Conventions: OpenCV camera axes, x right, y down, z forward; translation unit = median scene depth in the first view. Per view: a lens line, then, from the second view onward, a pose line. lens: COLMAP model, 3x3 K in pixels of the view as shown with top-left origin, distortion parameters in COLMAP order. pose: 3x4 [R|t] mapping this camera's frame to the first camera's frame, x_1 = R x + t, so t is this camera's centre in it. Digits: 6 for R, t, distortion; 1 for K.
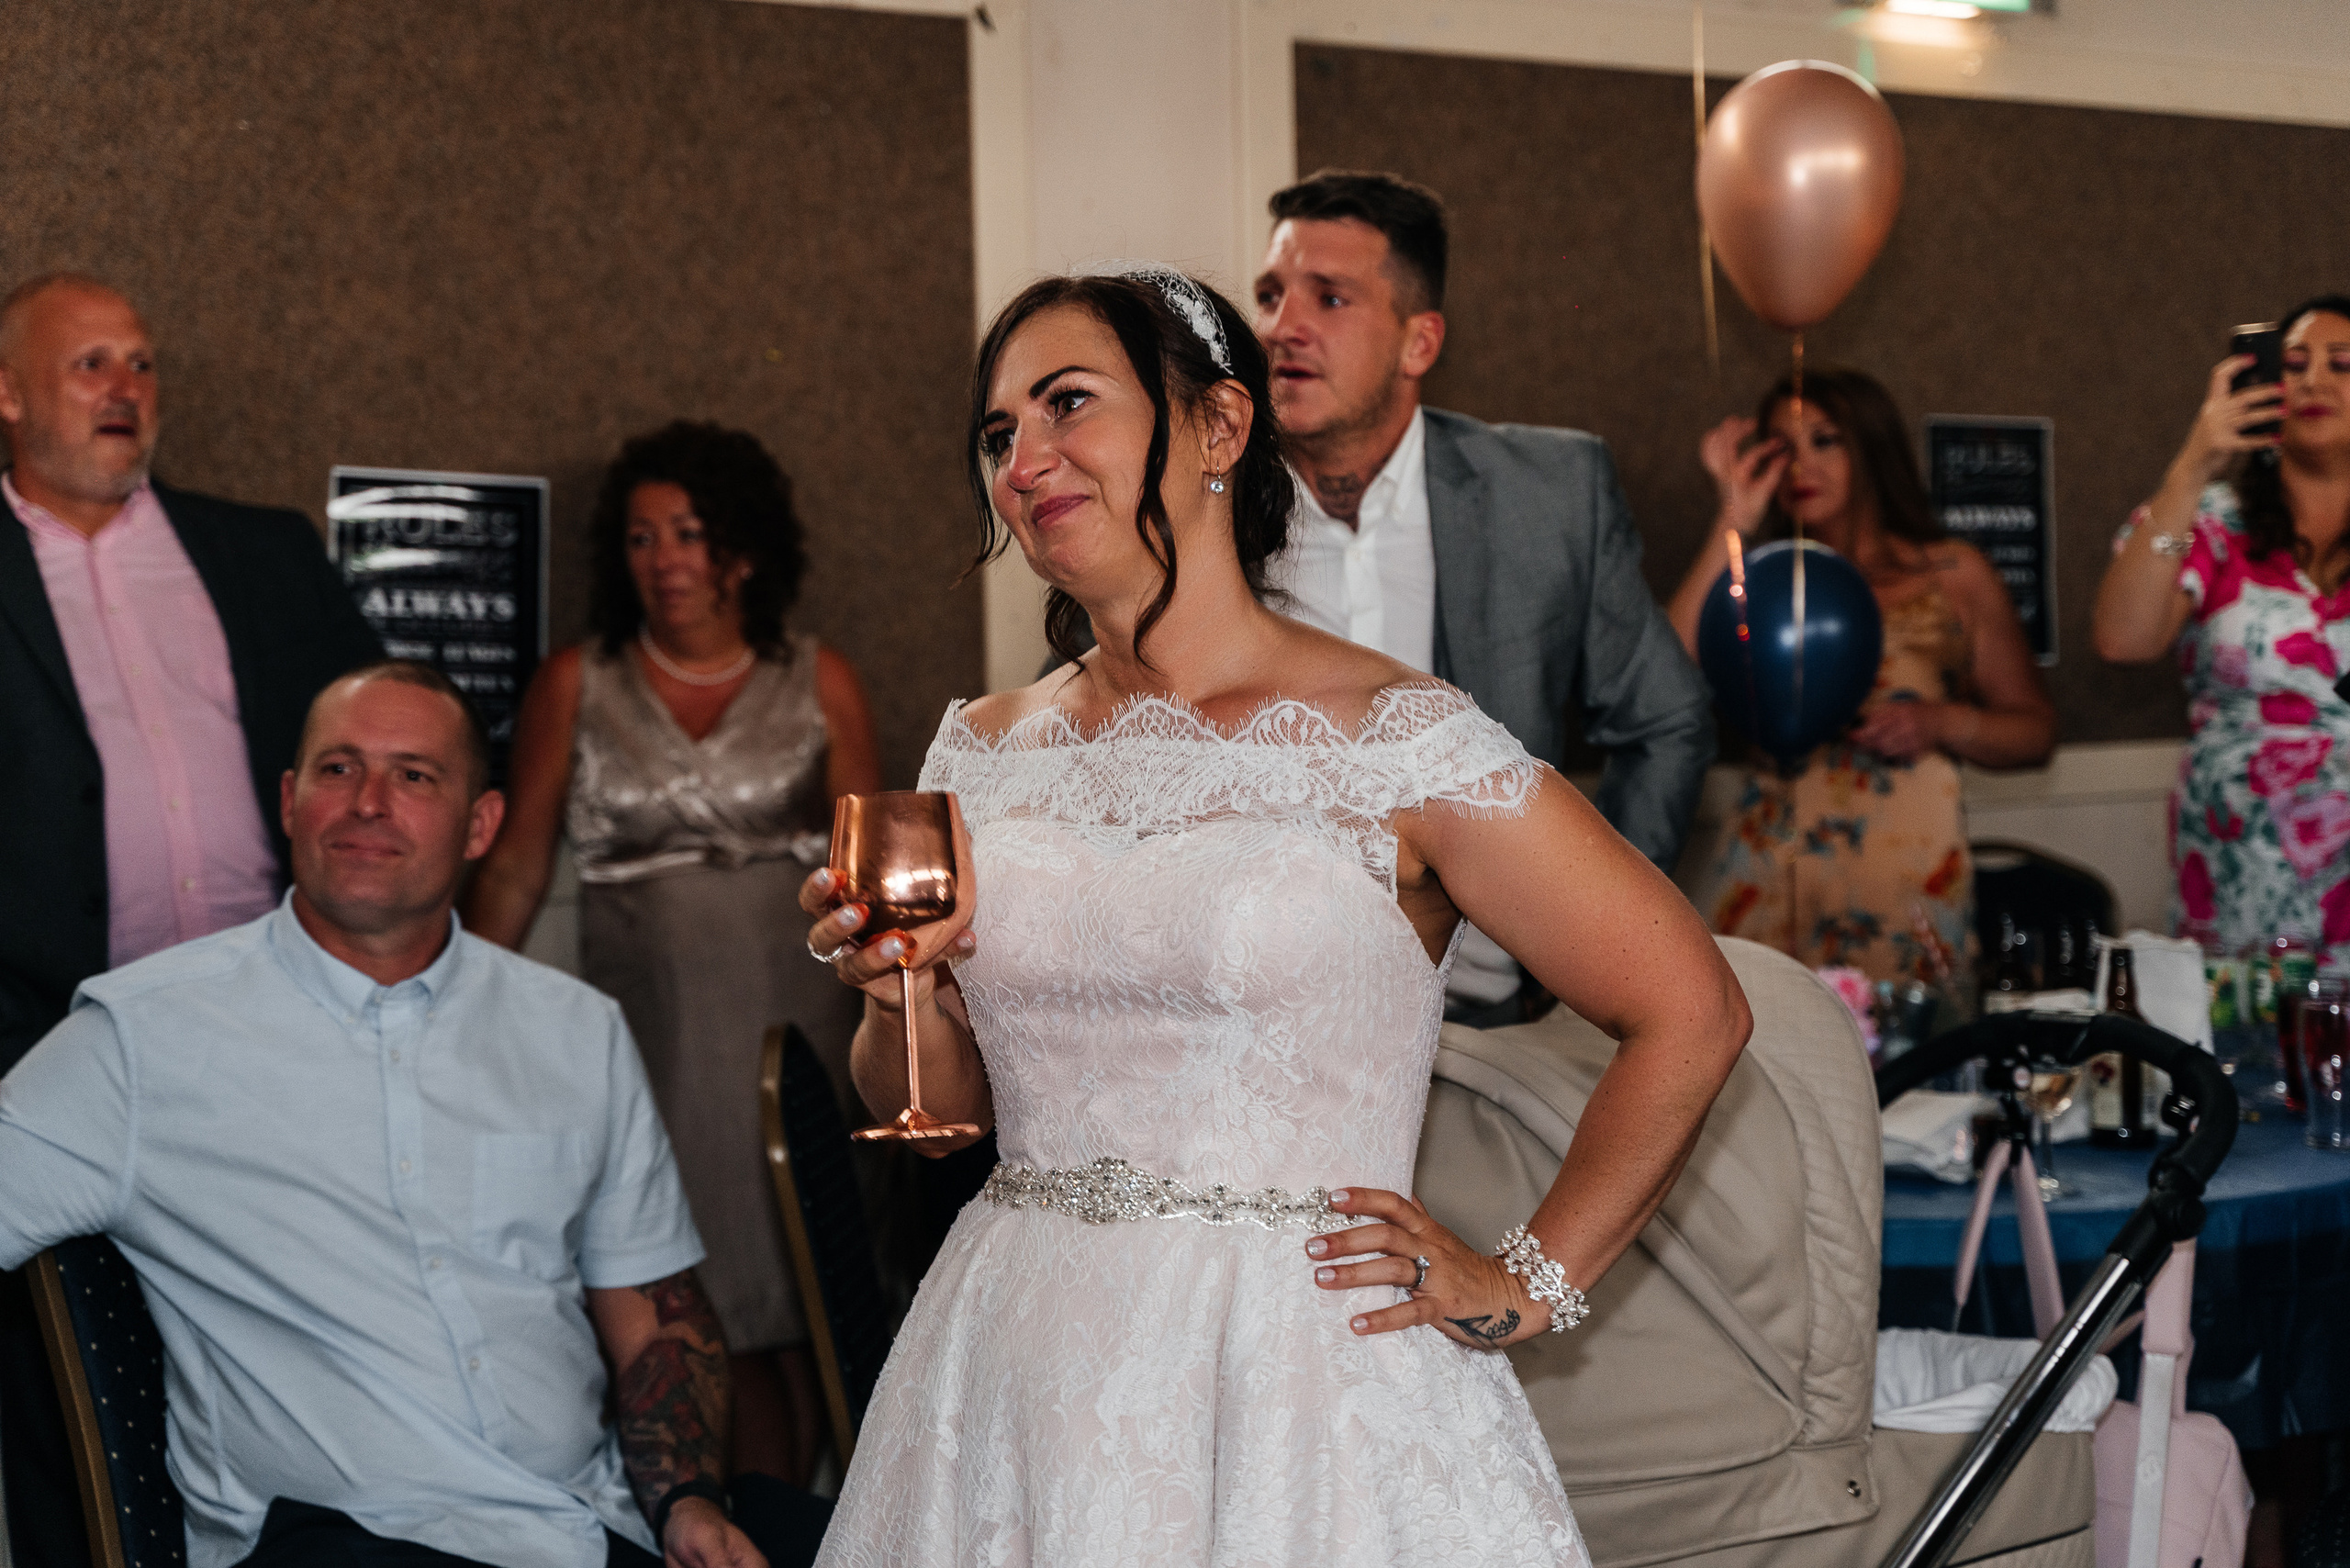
lens RADIAL K [[3788.4, 0, 1166.7], [0, 3788.4, 777.7], [0, 0, 1]] dist [0.018977, 0.000000]
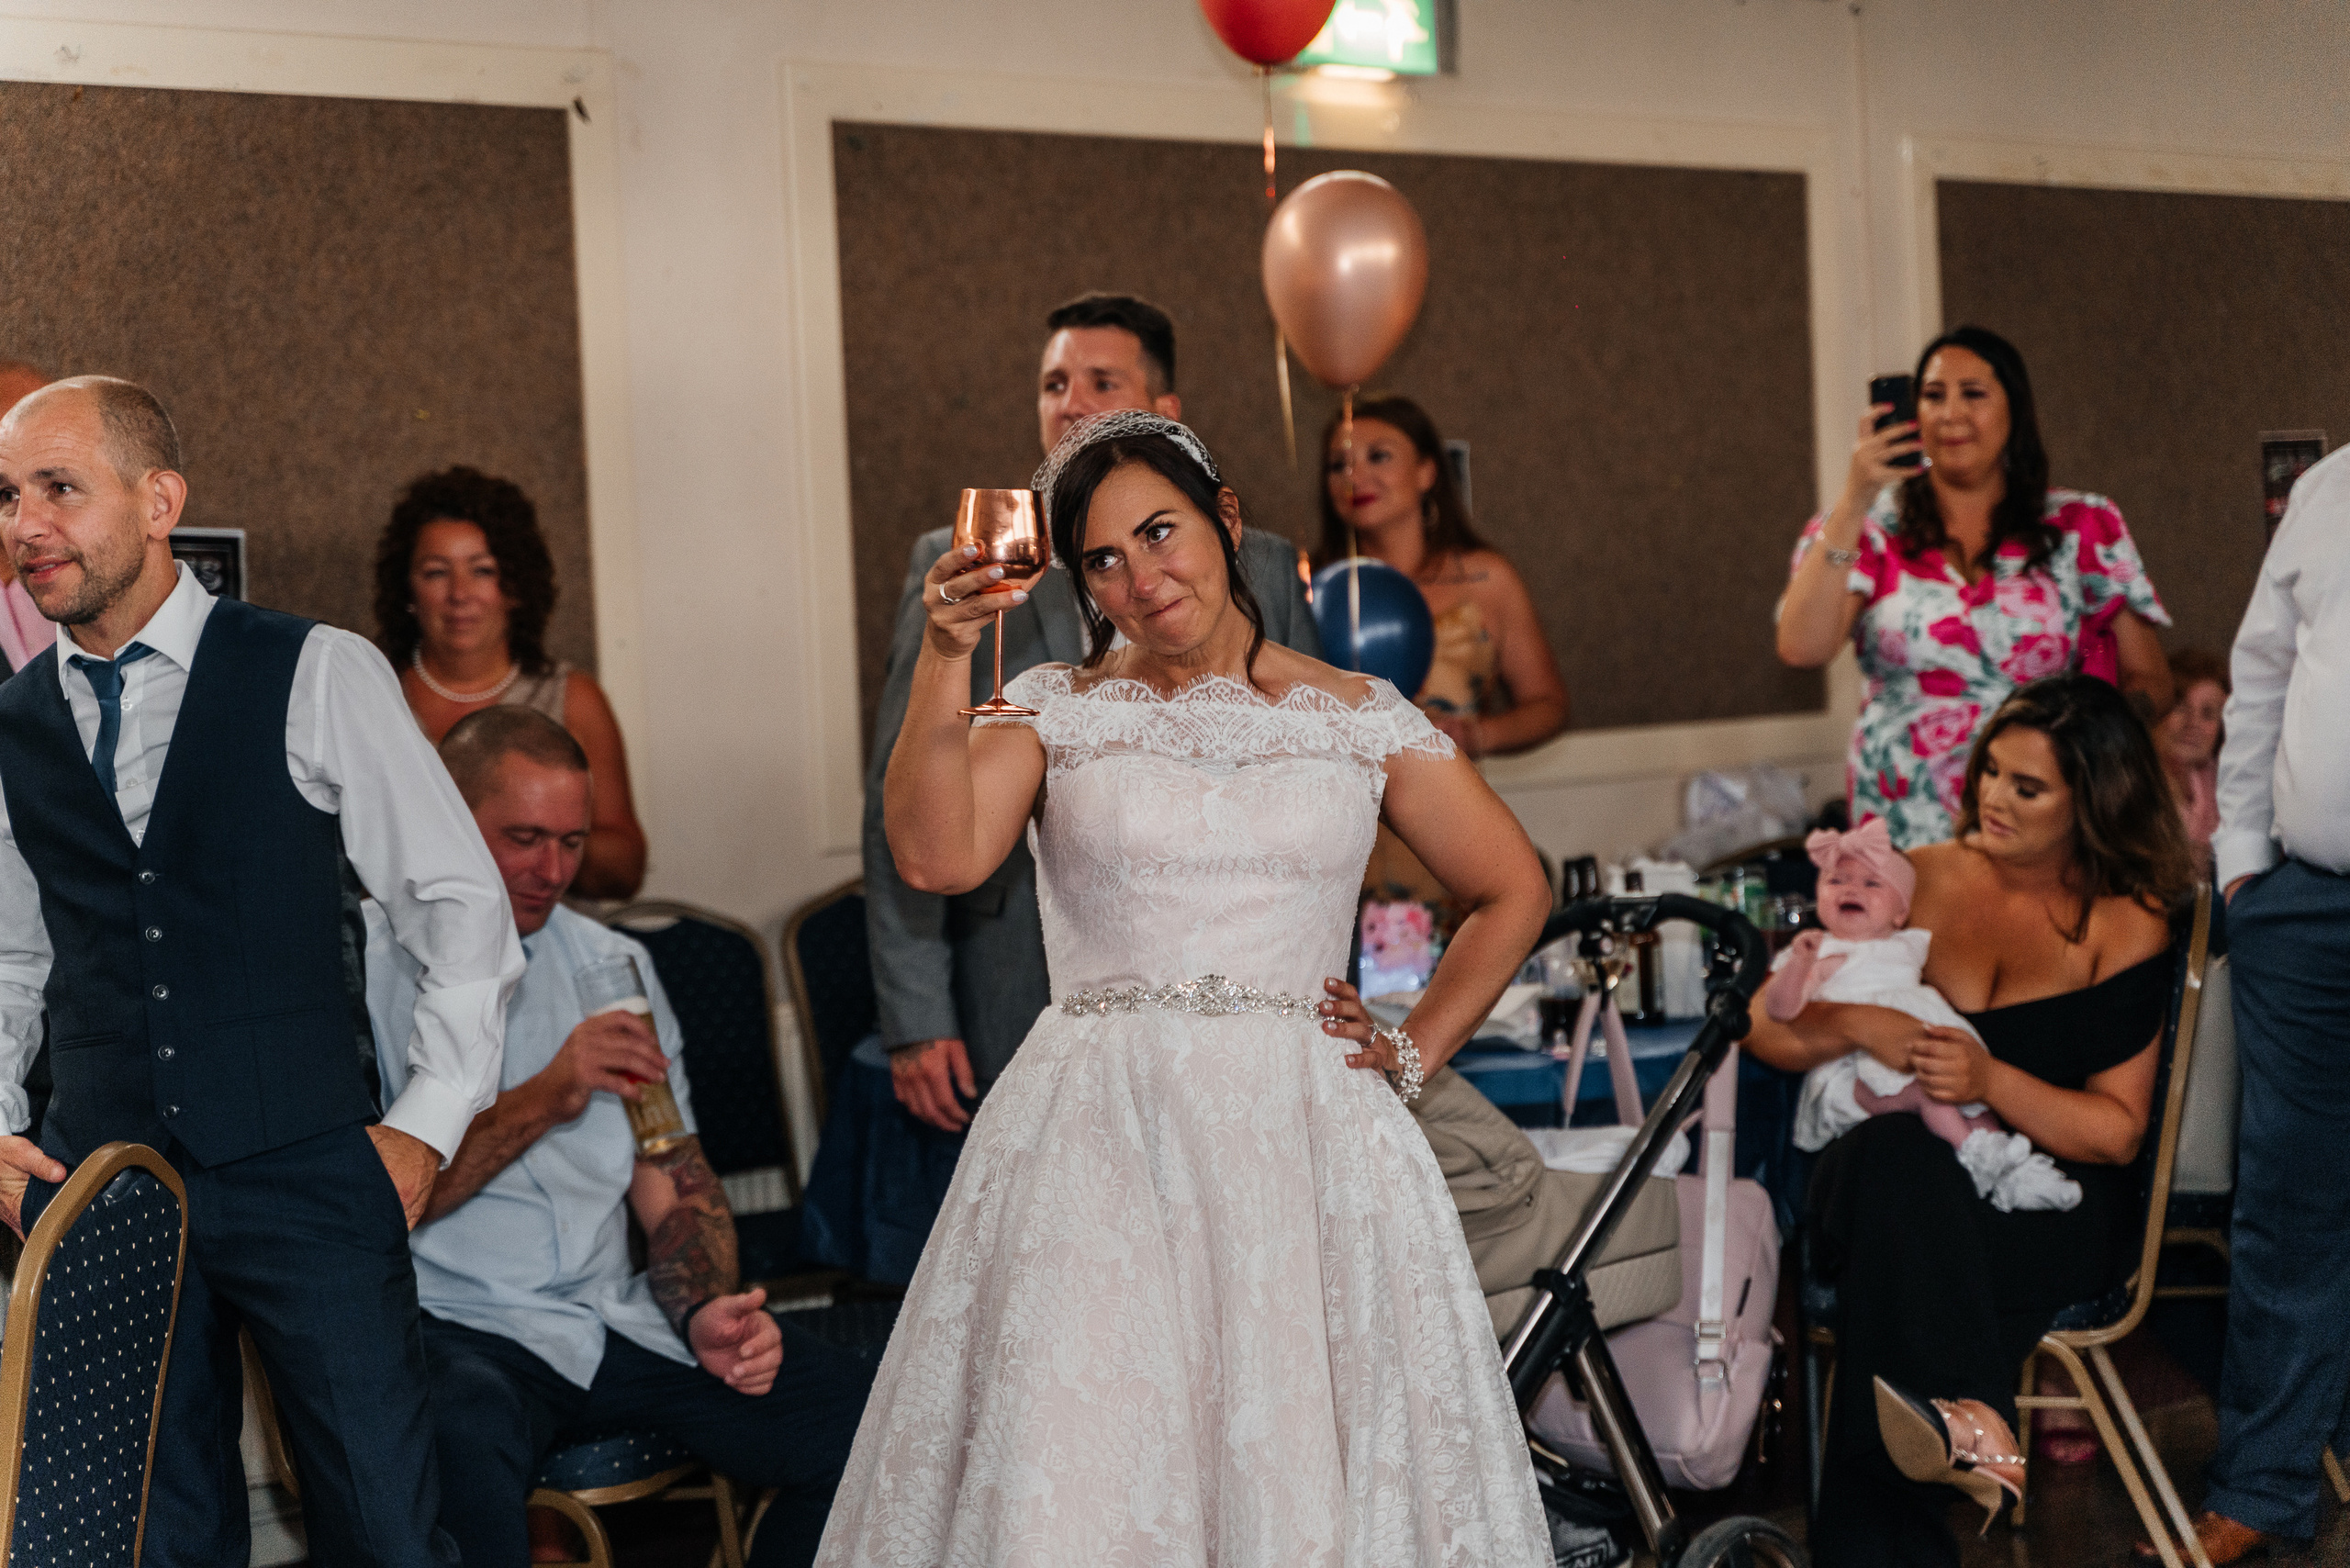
lens RADIAL K [[4929.1, 0, 1179.2], [0, 4929.1, 794.7], [0, 0, 1]] dist [-0.041894, 0.000000]
pose [[0.975396, -0.032882, 0.217994, -0.214052], [0.036379, 0.999265, -0.012044, 0.027584], [-0.217437, 0.019678, 0.975876, -0.485536]]
